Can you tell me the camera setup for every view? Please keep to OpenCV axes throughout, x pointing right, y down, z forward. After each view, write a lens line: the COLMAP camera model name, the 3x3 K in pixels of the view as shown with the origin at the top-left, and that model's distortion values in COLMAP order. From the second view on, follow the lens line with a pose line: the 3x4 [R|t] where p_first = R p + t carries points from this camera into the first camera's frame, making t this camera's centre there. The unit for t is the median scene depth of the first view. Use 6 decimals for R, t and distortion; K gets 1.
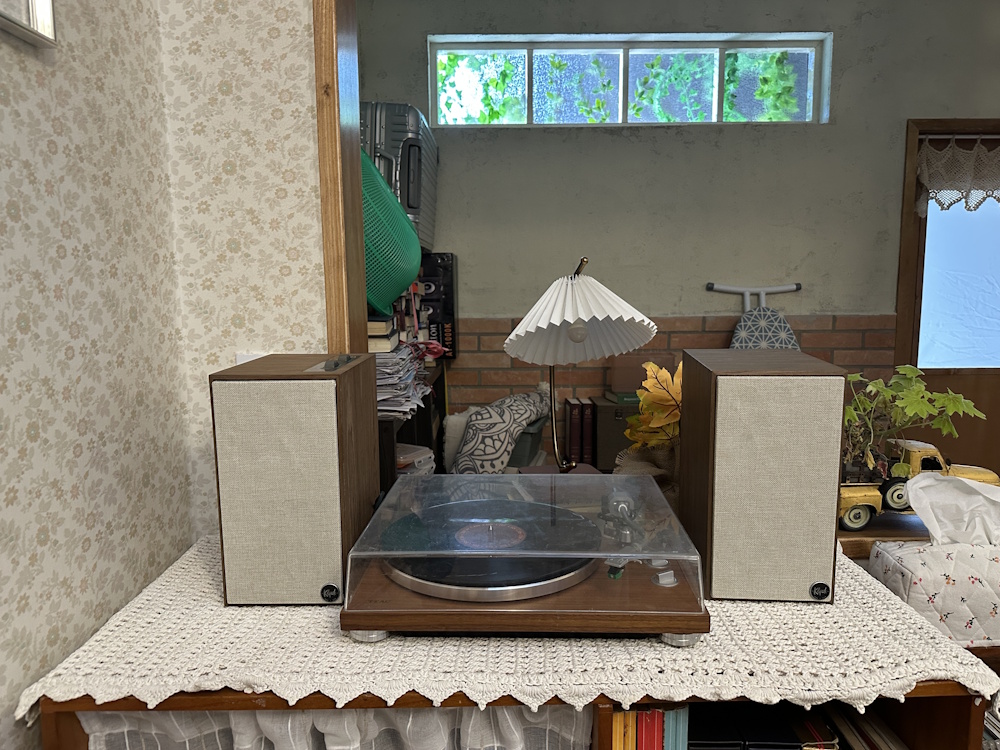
lens RADIAL K [[731.3, 0, 496.9], [0, 731.3, 376.7], [0, 0, 1]] dist [0.052763, -0.003538]
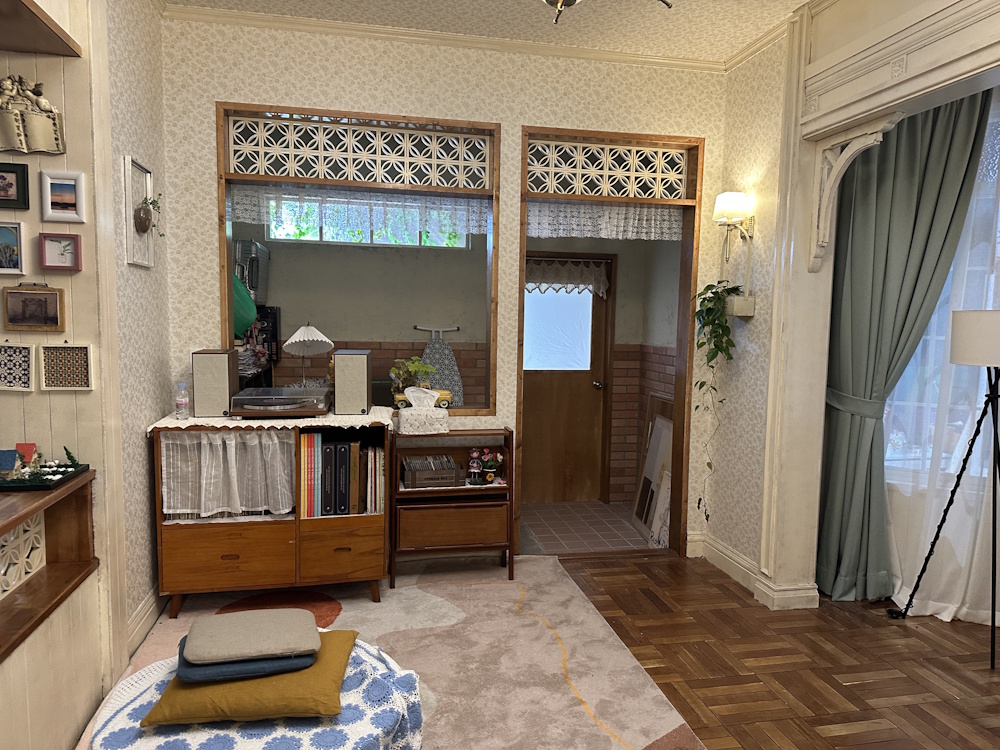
lens RADIAL K [[708.3, 0, 509.6], [0, 708.3, 375.6], [0, 0, 1]] dist [0.065661, -0.002245]
pose [[0.976253, 0.006259, 0.216542, 0.292809], [0.001908, 0.999295, -0.037484, 0.188205], [-0.216624, 0.037007, 0.975553, -2.144523]]
